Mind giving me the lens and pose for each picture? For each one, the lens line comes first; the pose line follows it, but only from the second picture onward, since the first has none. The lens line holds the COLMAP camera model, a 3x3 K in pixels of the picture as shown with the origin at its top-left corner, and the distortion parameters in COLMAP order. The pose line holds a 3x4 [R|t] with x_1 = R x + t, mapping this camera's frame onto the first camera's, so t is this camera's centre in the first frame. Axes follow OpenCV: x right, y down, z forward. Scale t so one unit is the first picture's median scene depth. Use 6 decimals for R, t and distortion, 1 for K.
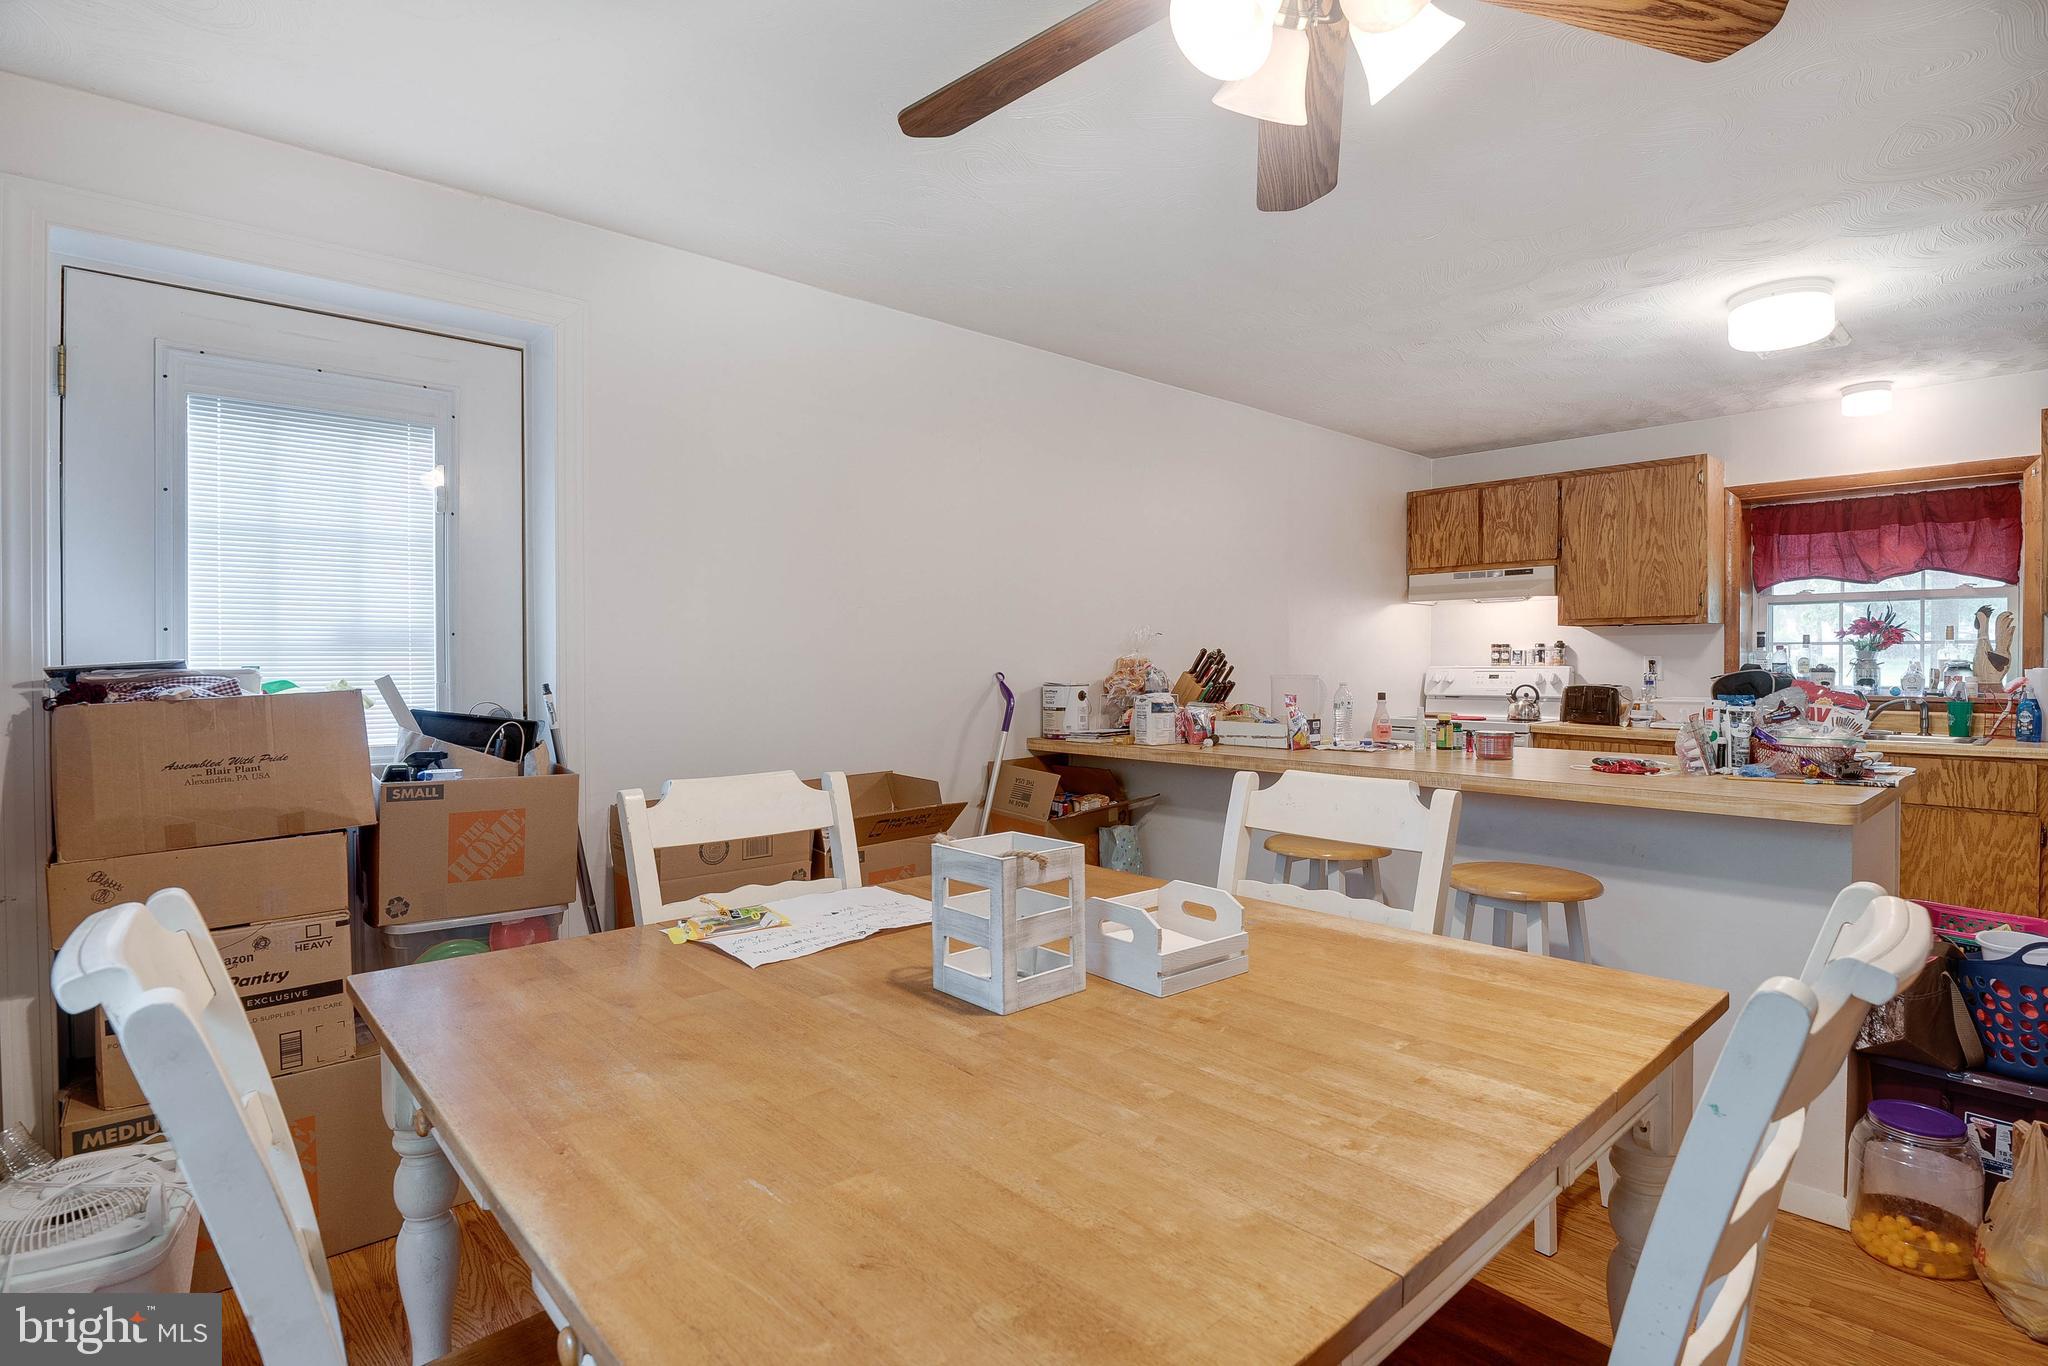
lens RADIAL K [[1018.5, 0, 1046.3], [0, 1018.5, 678.2], [0, 0, 1]] dist [-0.018576, -0.003528]
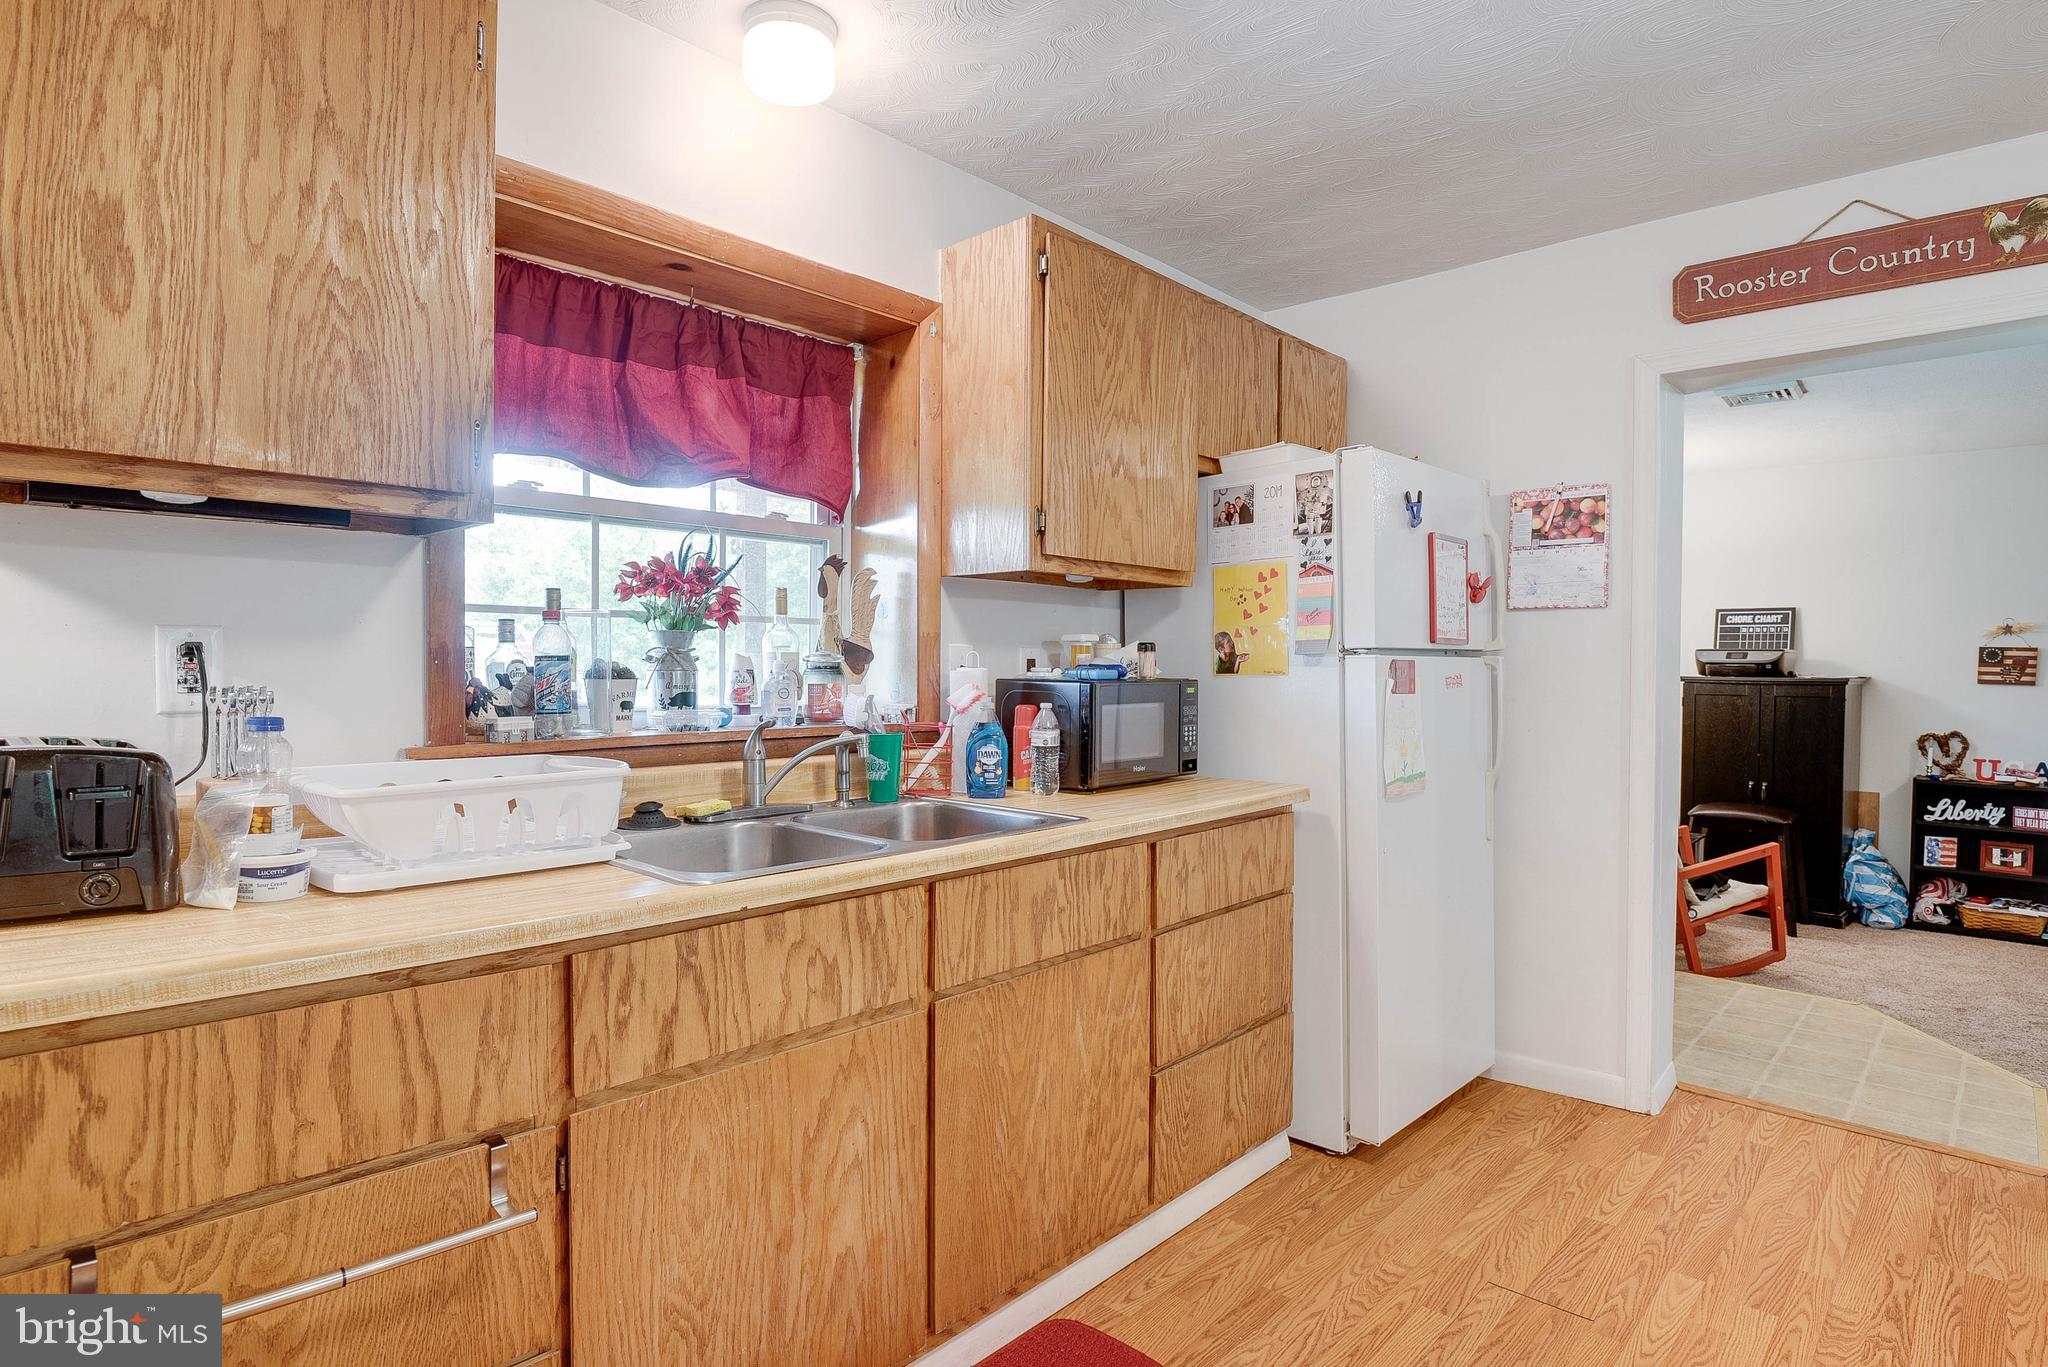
lens RADIAL K [[1083.5, 0, 1009.6], [0, 1083.5, 686.3], [0, 0, 1]] dist [-0.016979, -0.006012]
pose [[-0.058816, -0.016606, 0.998131, 0.323701], [0.012370, 0.999773, 0.017363, -0.009098], [-0.998192, 0.013369, -0.058597, 0.889139]]
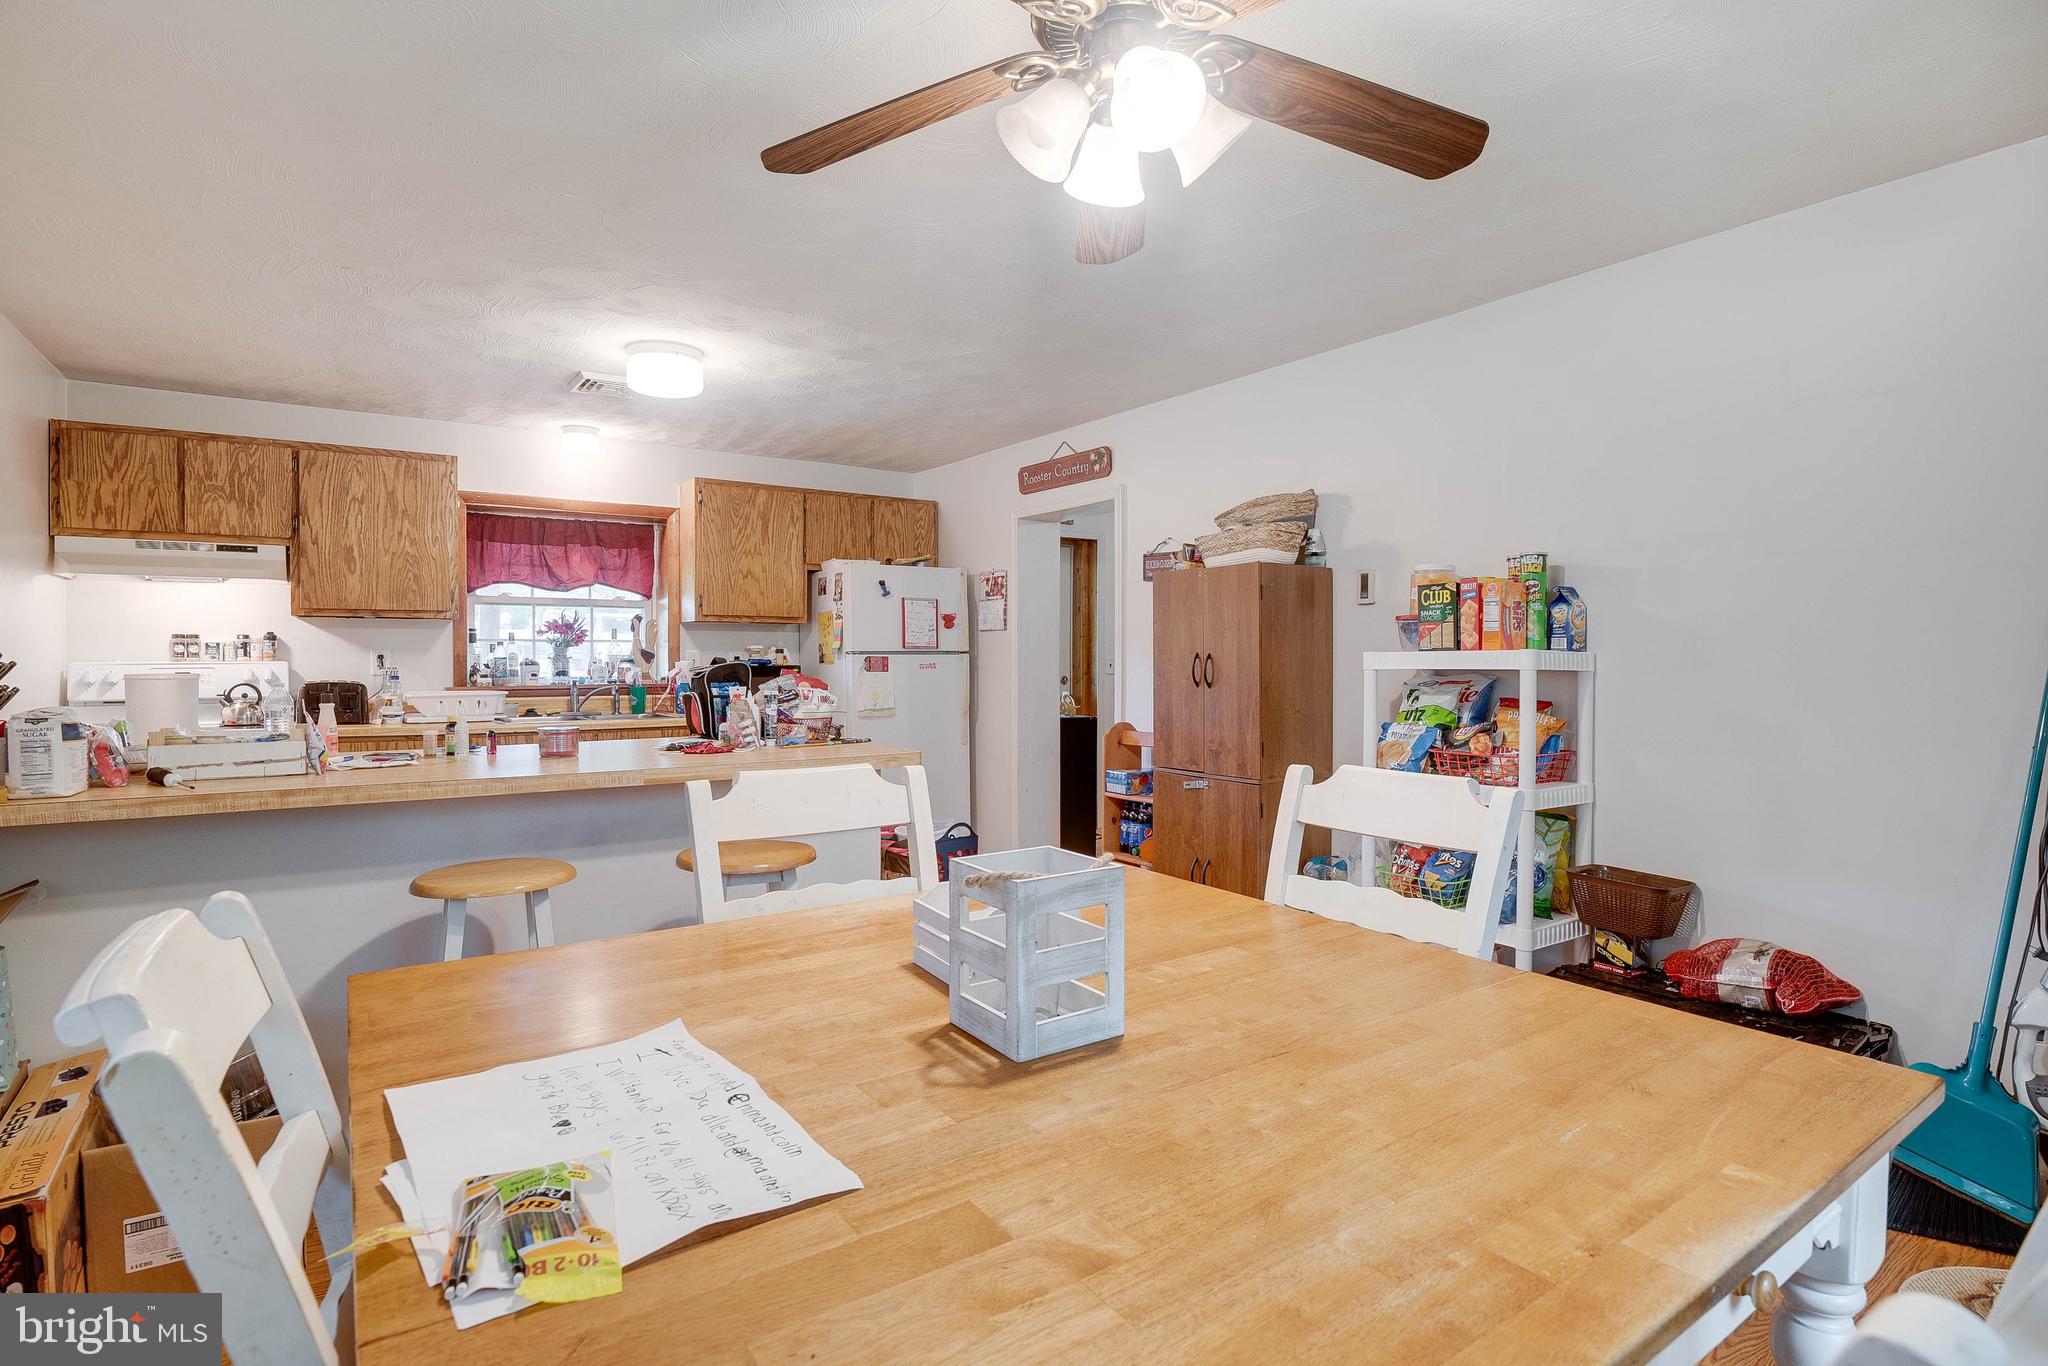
lens RADIAL K [[1018.5, 0, 1008.5], [0, 1018.5, 670.1], [0, 0, 1]] dist [-0.018576, -0.003528]
pose [[0.161034, -0.011382, 0.986883, -0.289635], [0.015775, 0.999835, 0.008957, -0.002742], [-0.986823, 0.014125, 0.161187, 0.284663]]
